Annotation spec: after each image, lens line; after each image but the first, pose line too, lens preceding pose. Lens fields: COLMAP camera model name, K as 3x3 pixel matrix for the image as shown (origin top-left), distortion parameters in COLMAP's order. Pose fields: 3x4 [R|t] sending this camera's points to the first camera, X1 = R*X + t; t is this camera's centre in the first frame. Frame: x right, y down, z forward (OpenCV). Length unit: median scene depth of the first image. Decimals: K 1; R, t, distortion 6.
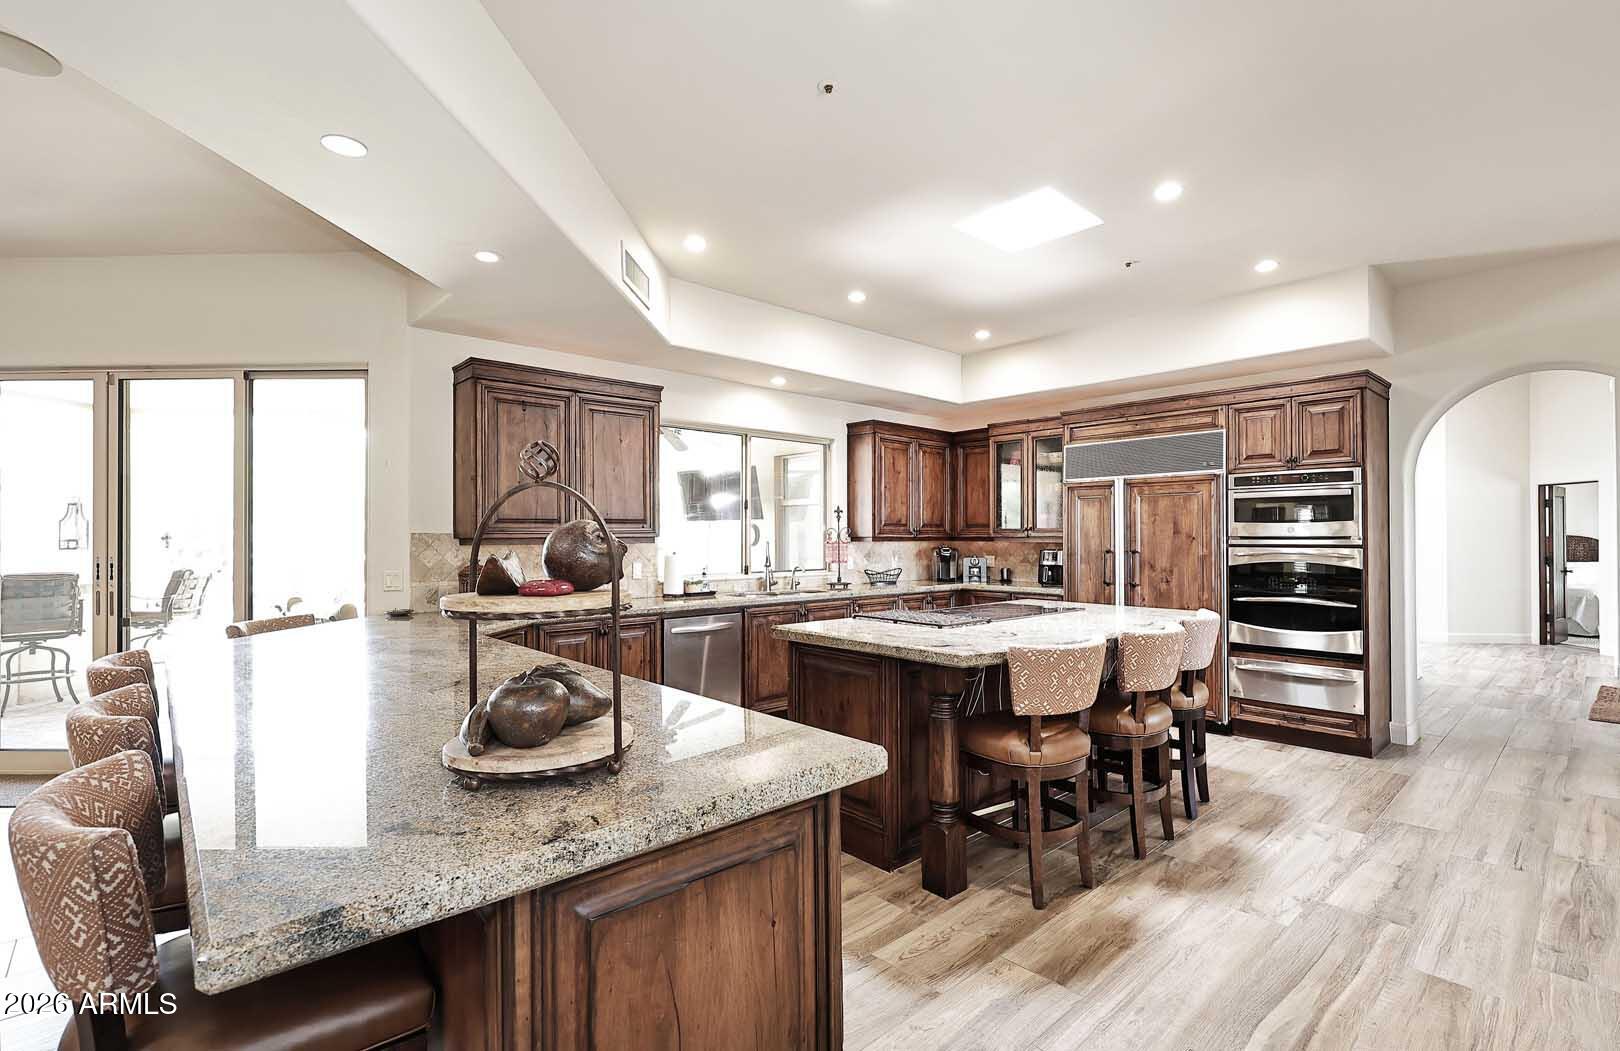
lens RADIAL K [[746.7, 0, 816.5], [0, 746.7, 529.2], [0, 0, 1]] dist [-0.004330, -0.000655]
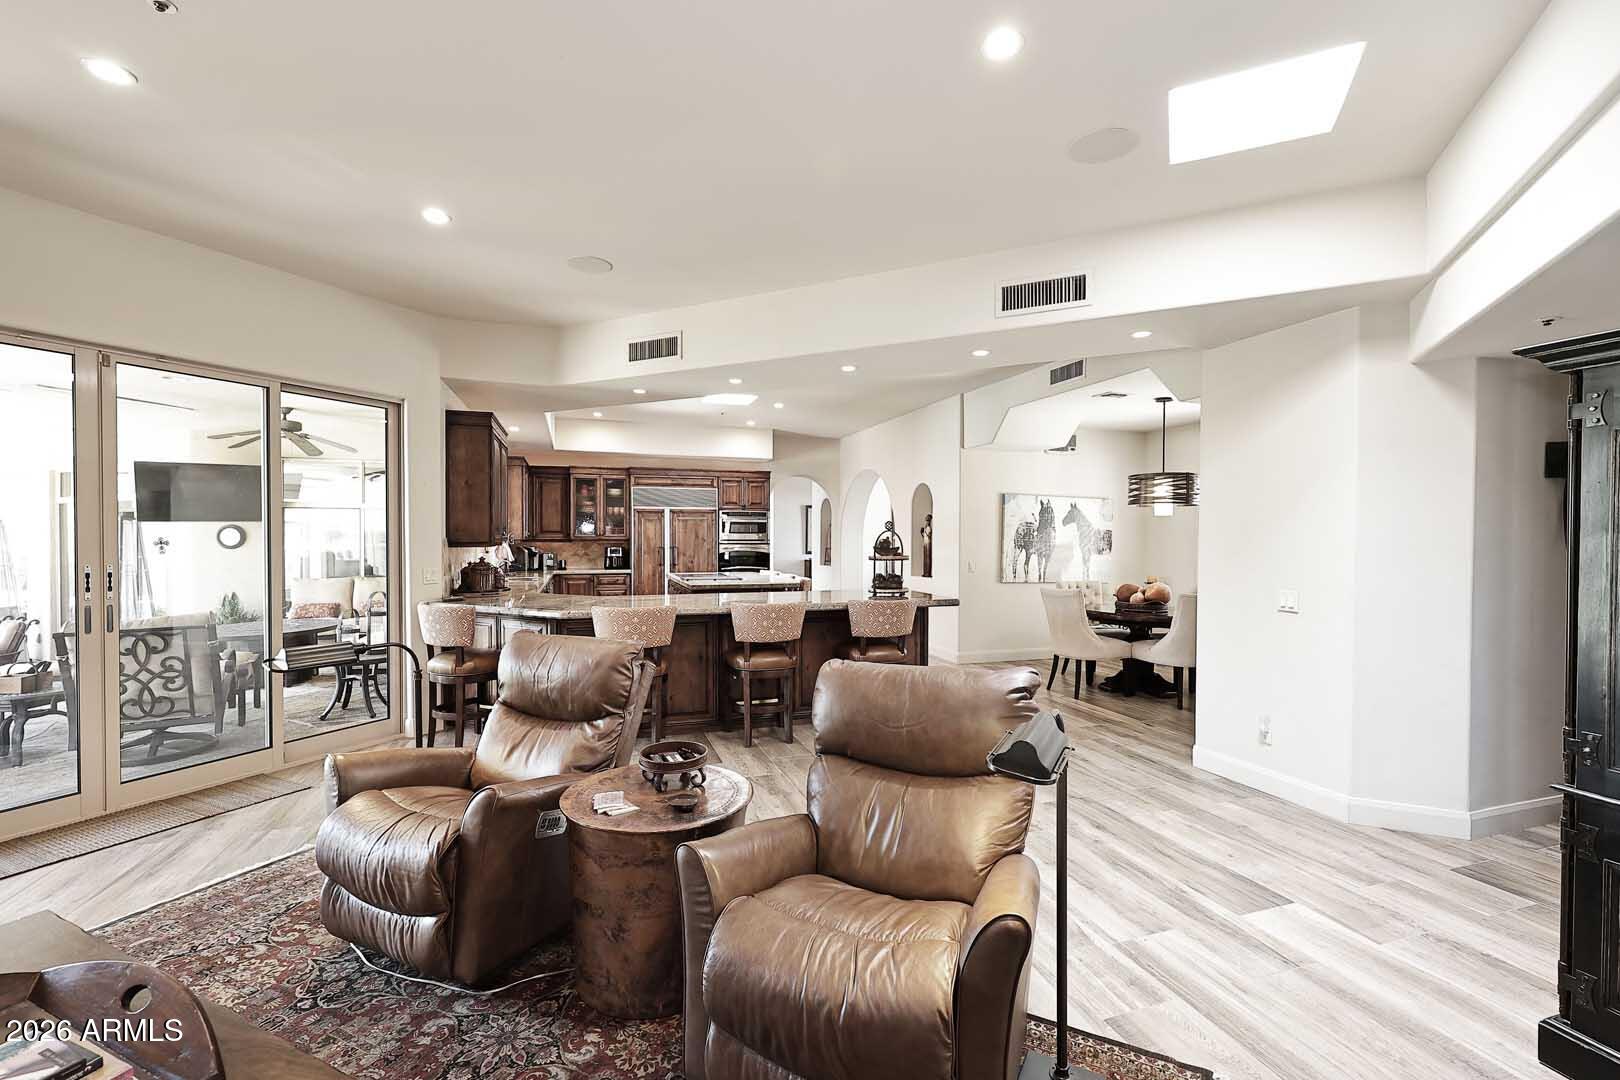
lens RADIAL K [[706.3, 0, 807.9], [0, 706.3, 546.5], [0, 0, 1]] dist [0.000241, 0.000047]
pose [[0.427666, -0.010855, 0.903872, -1.127768], [-0.011612, 0.999779, 0.017501, -0.008435], [-0.903862, -0.017980, 0.427446, -0.082759]]
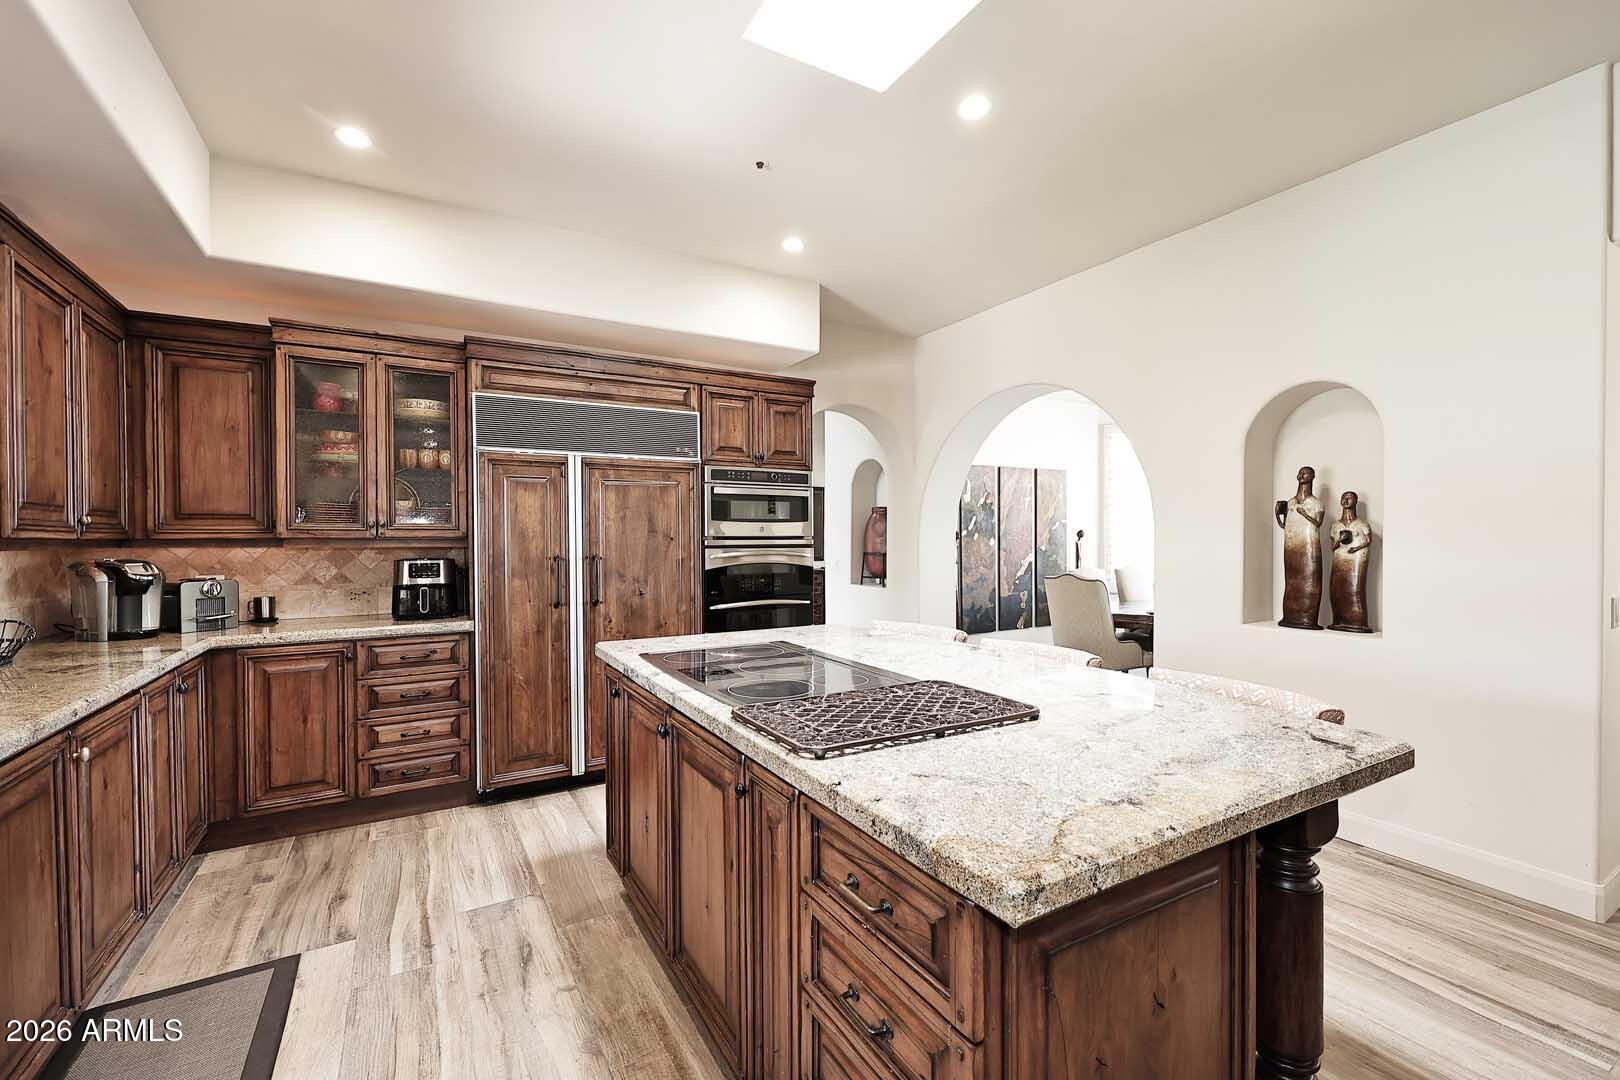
lens RADIAL K [[684.7, 0, 818.7], [0, 684.7, 546.4], [0, 0, 1]] dist [0.000738, -0.000371]
pose [[0.207684, -0.013183, 0.978107, -0.199340], [-0.005519, 0.999877, 0.014648, 0.008805], [-0.978180, -0.008441, 0.207586, 0.688512]]
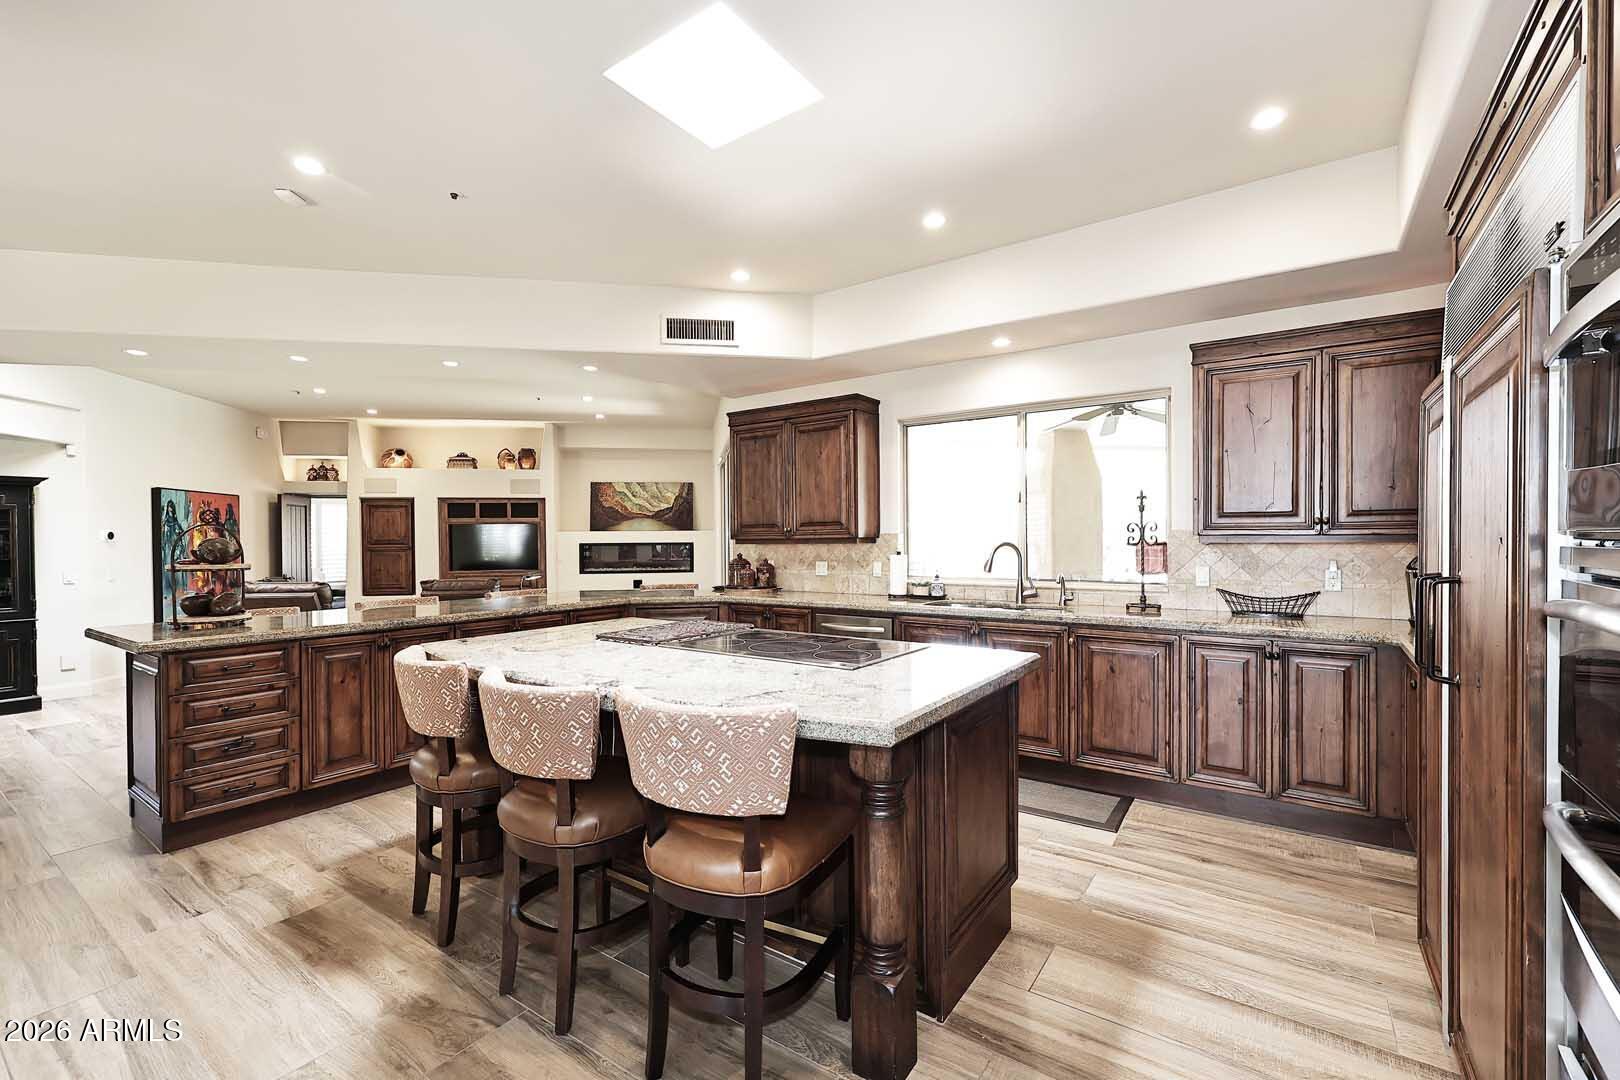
lens RADIAL K [[684.7, 0, 814.1], [0, 684.7, 541.2], [0, 0, 1]] dist [0.000738, -0.000371]
pose [[0.217638, 0.006060, -0.976011, 0.695884], [0.017249, 0.999801, 0.010054, 0.004672], [0.975877, -0.019023, 0.217491, 0.706814]]
